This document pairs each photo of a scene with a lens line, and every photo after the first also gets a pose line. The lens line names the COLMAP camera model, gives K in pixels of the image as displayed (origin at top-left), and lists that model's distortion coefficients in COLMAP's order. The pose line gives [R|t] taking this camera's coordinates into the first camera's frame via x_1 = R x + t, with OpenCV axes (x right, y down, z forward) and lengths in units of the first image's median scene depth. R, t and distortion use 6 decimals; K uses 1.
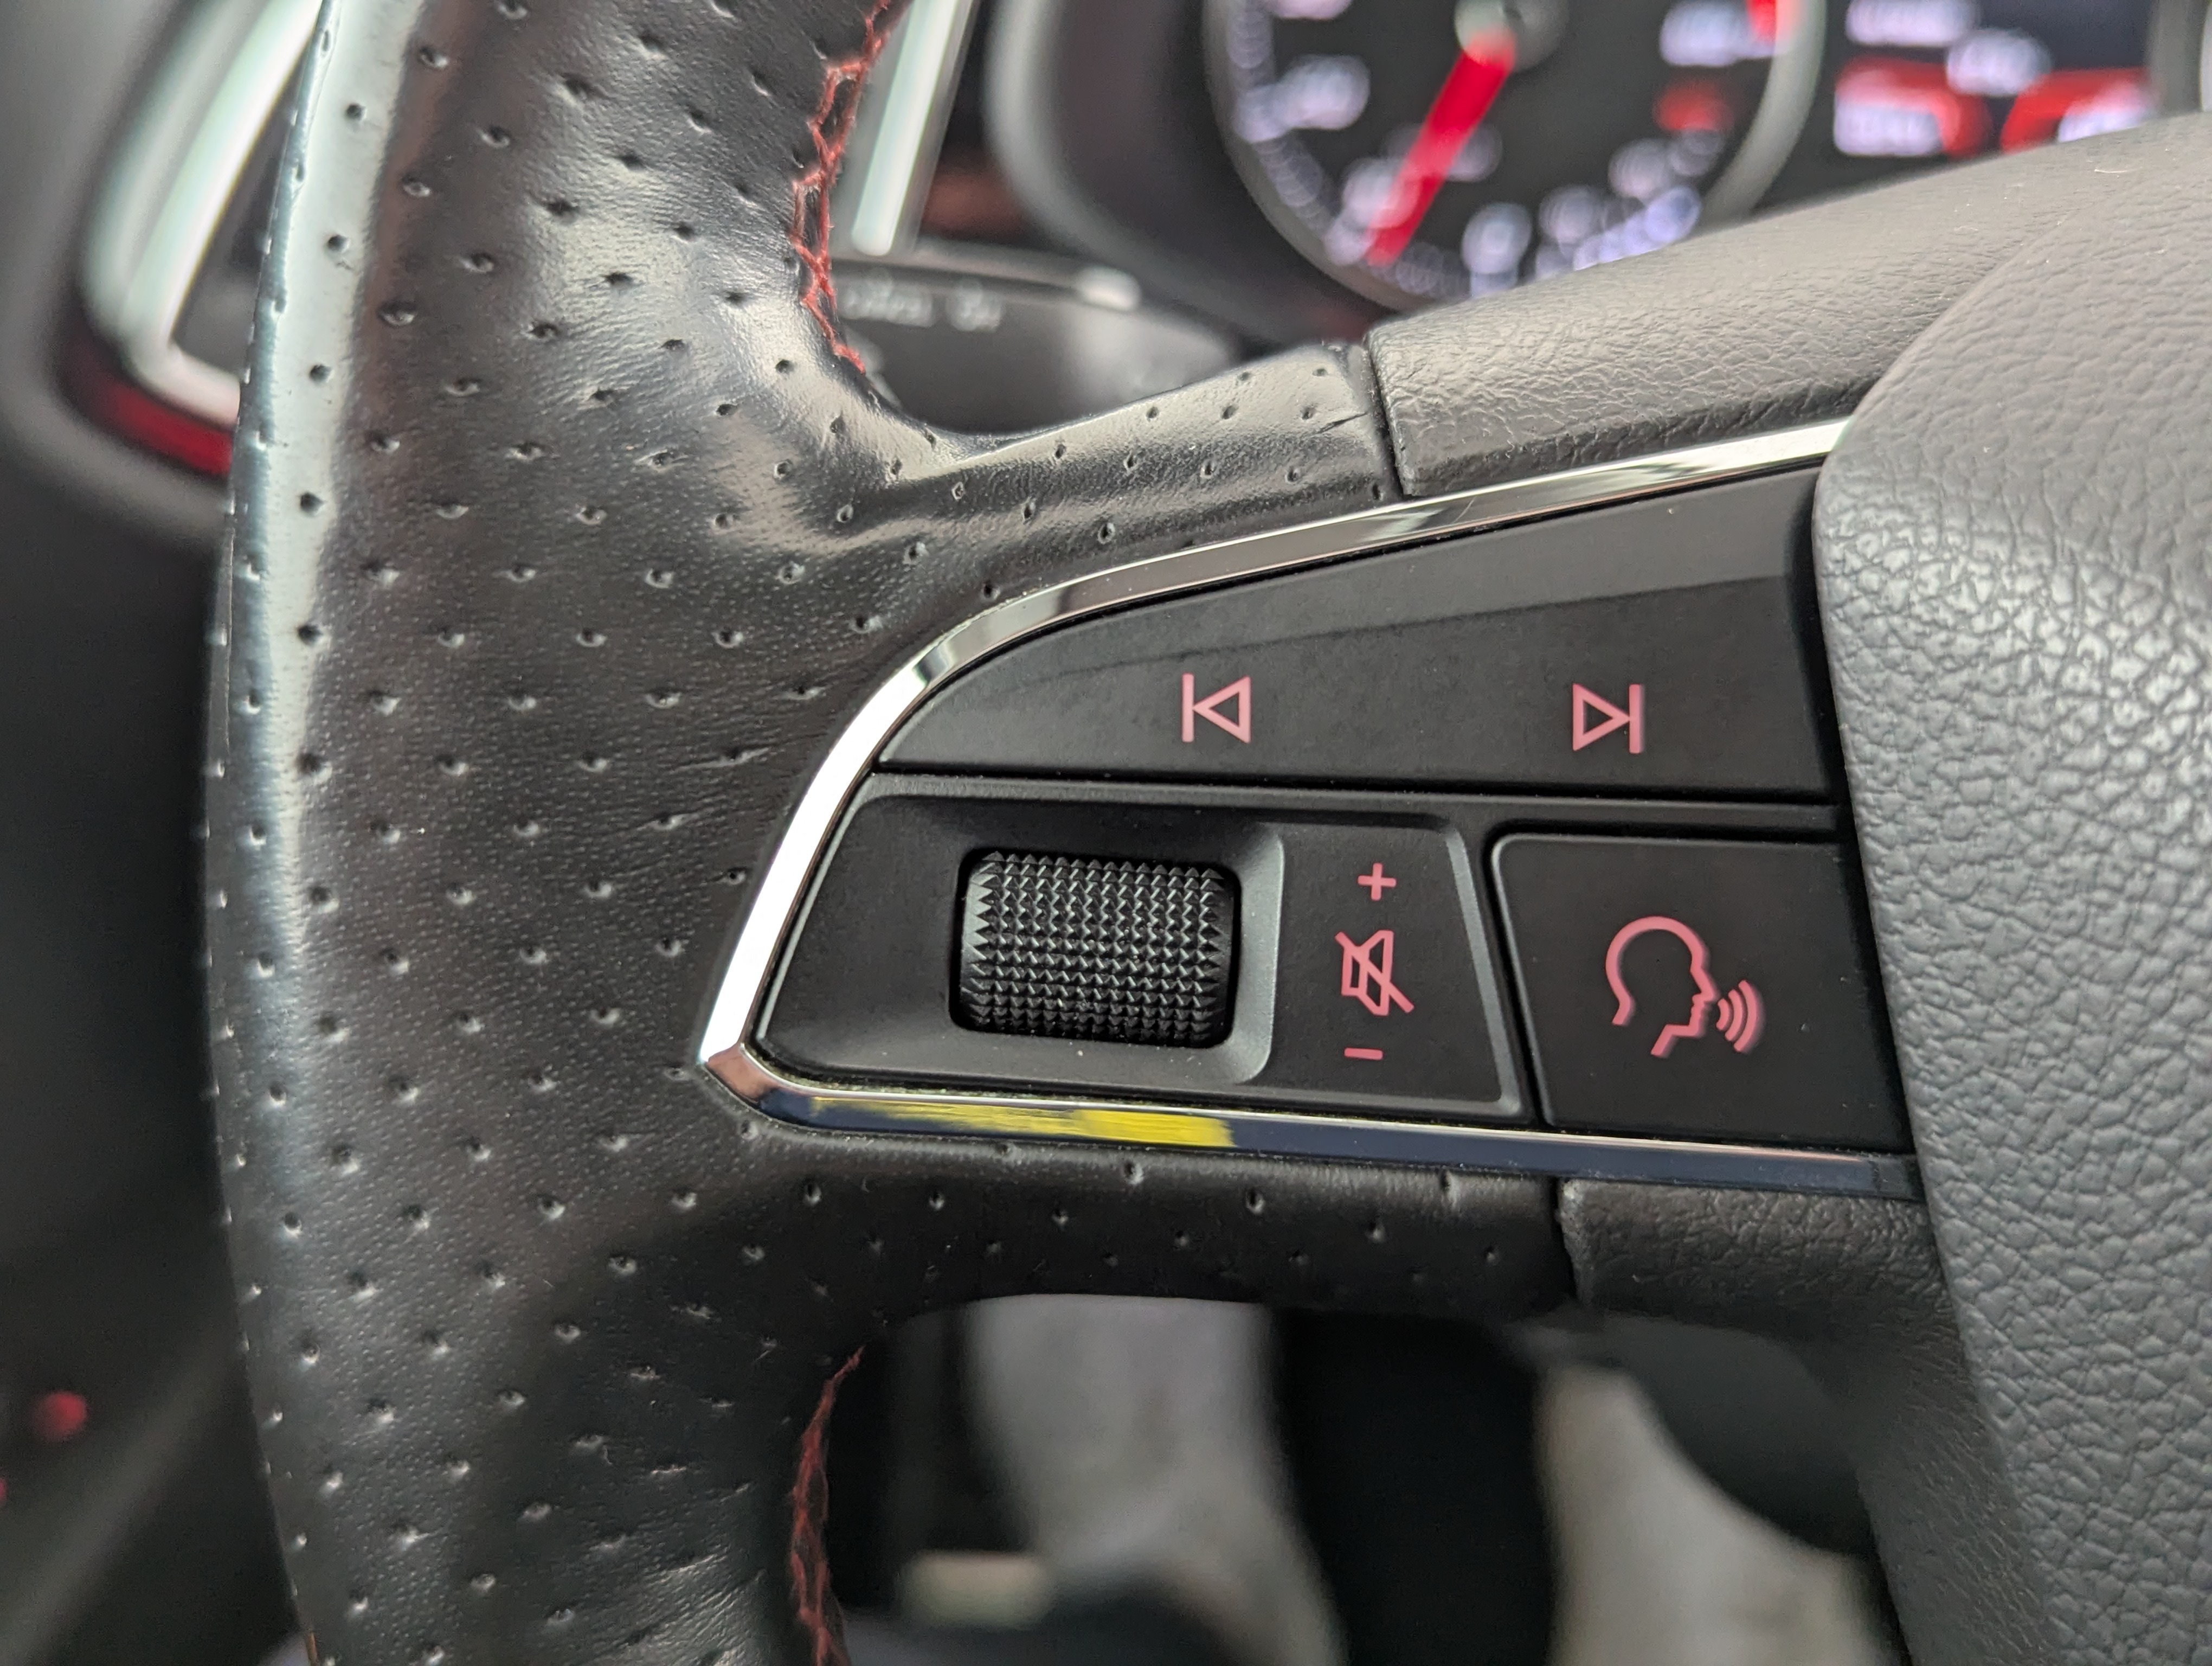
lens RADIAL K [[2213.9, 0, 1106.0], [0, 2213.9, 833.0], [0, 0, 1]] dist [0.008736, 0.018655]
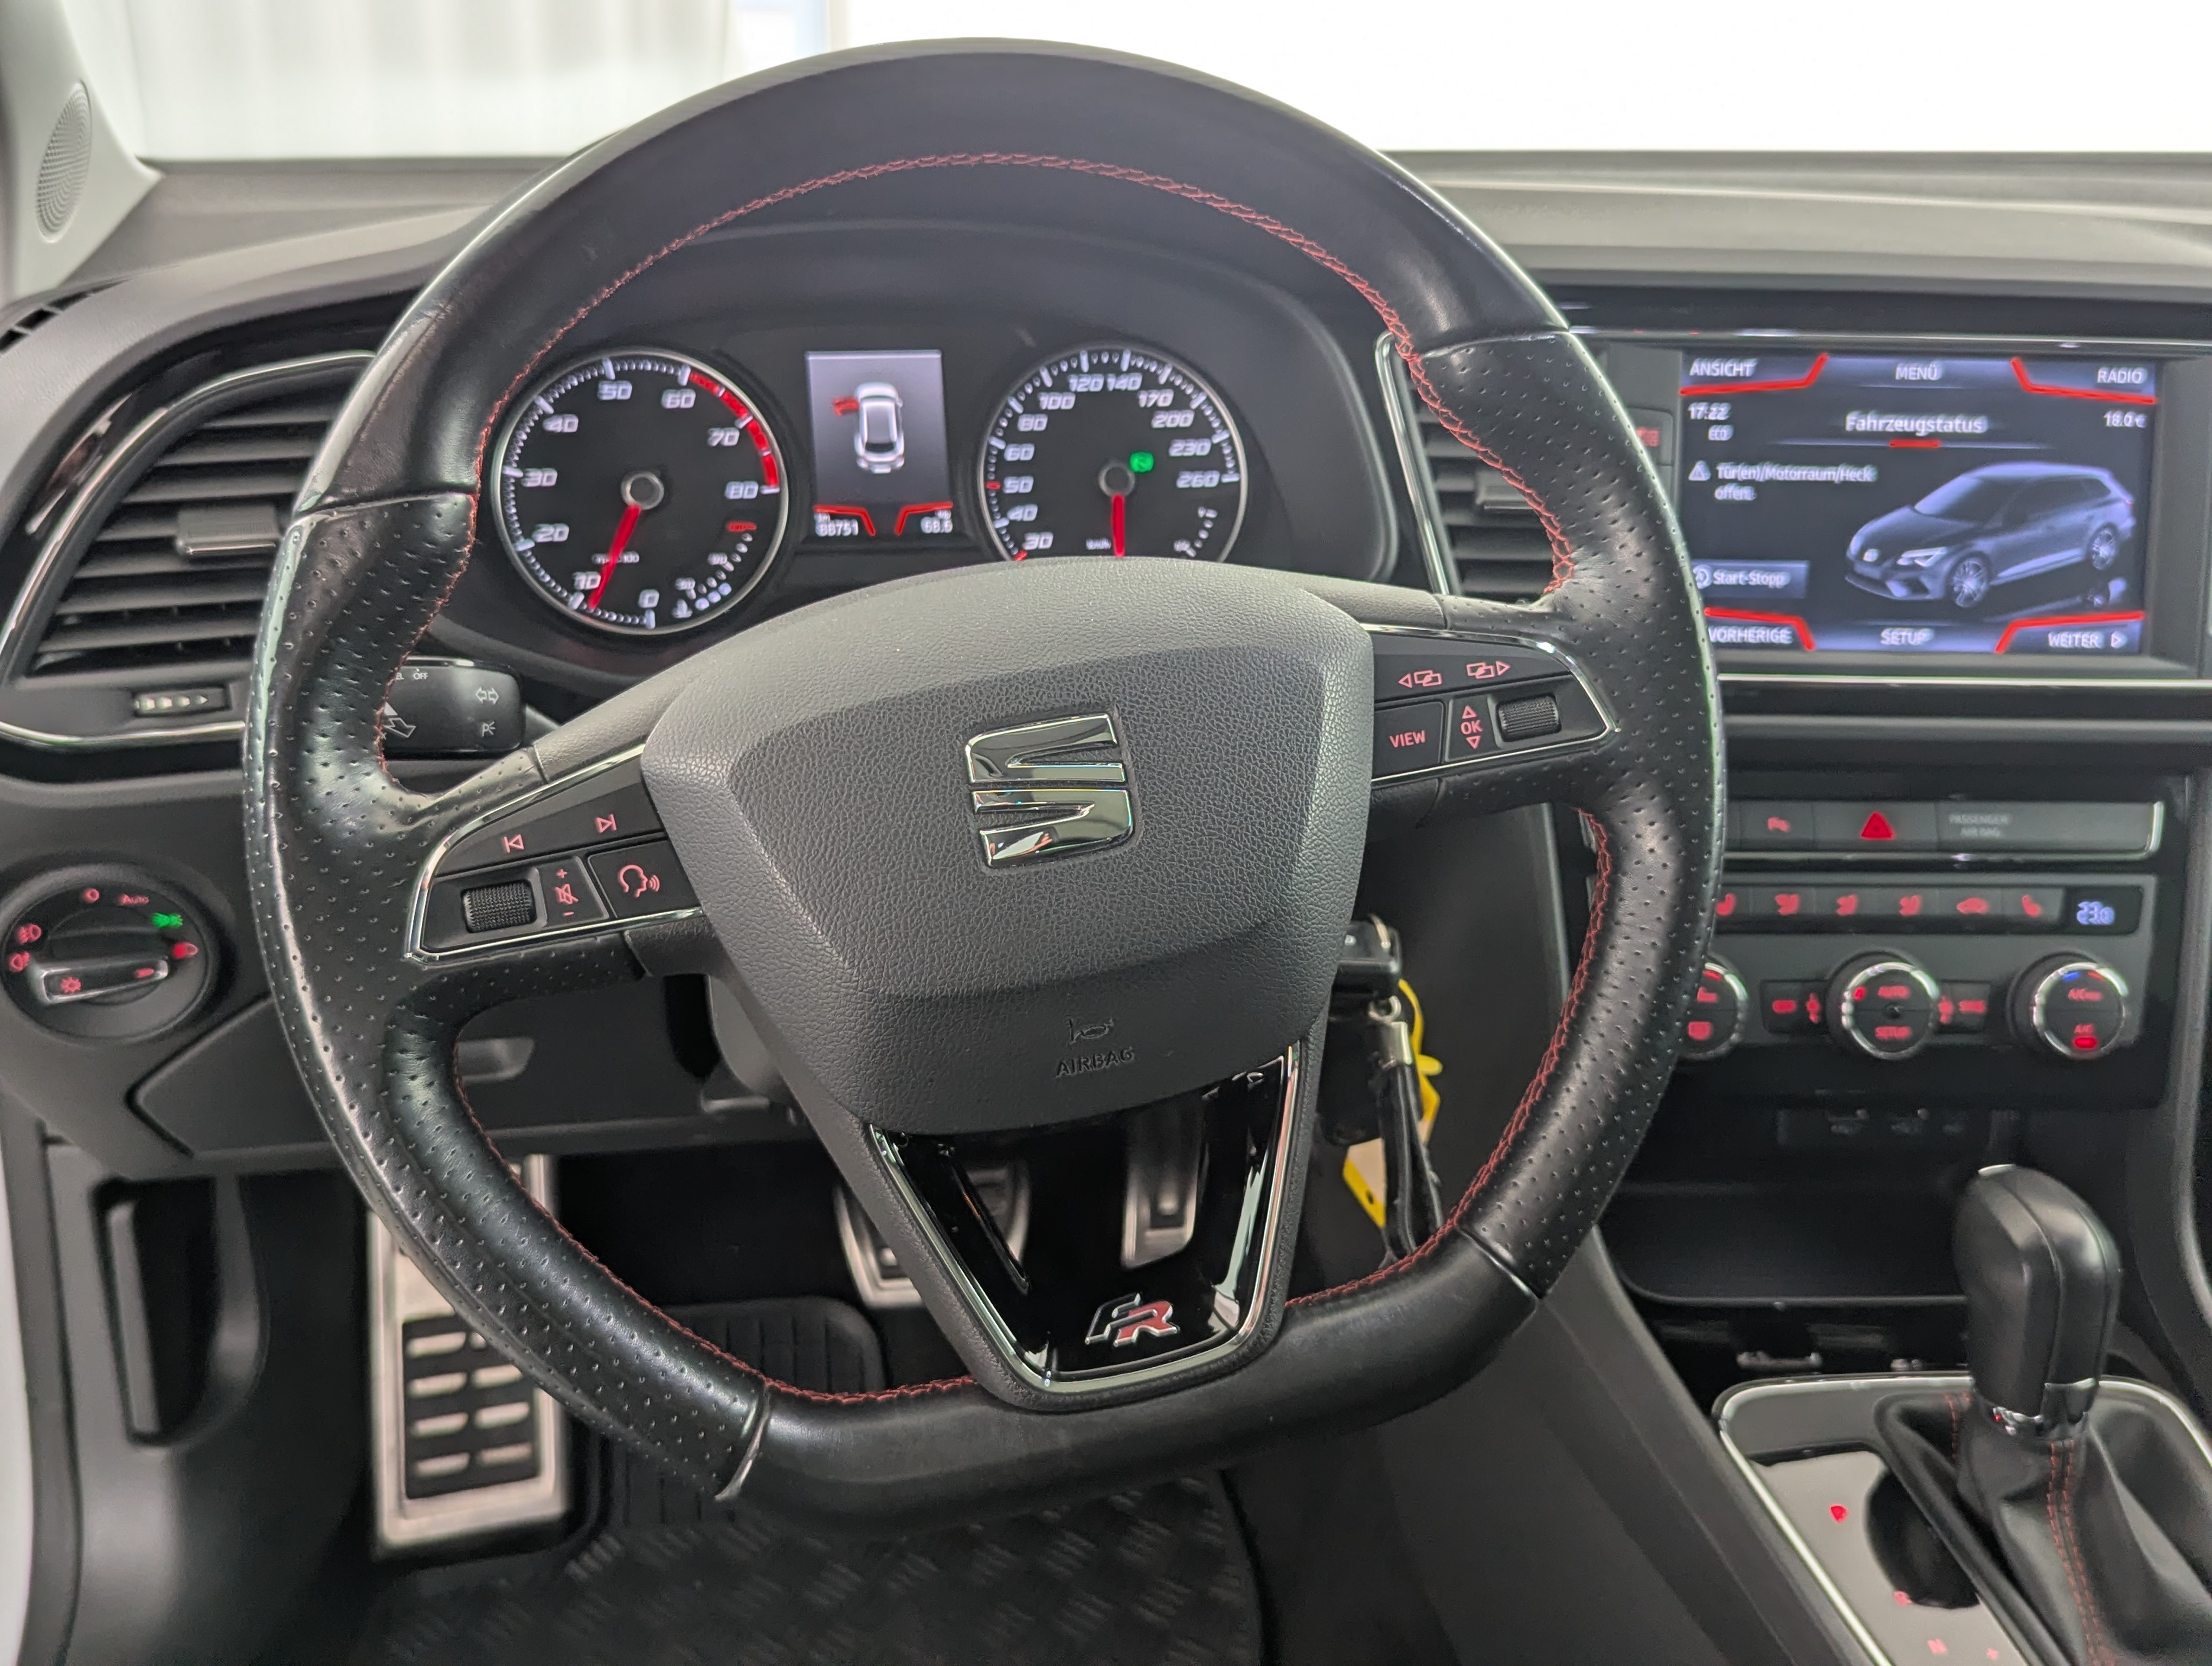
lens RADIAL K [[2213.9, 0, 1106.0], [0, 2213.9, 833.0], [0, 0, 1]] dist [0.008736, 0.018655]
pose [[0.936152, -0.238886, 0.257978, 0.023470], [0.263209, 0.962631, -0.063745, 0.484445], [-0.233110, 0.127577, 0.964046, -3.285198]]
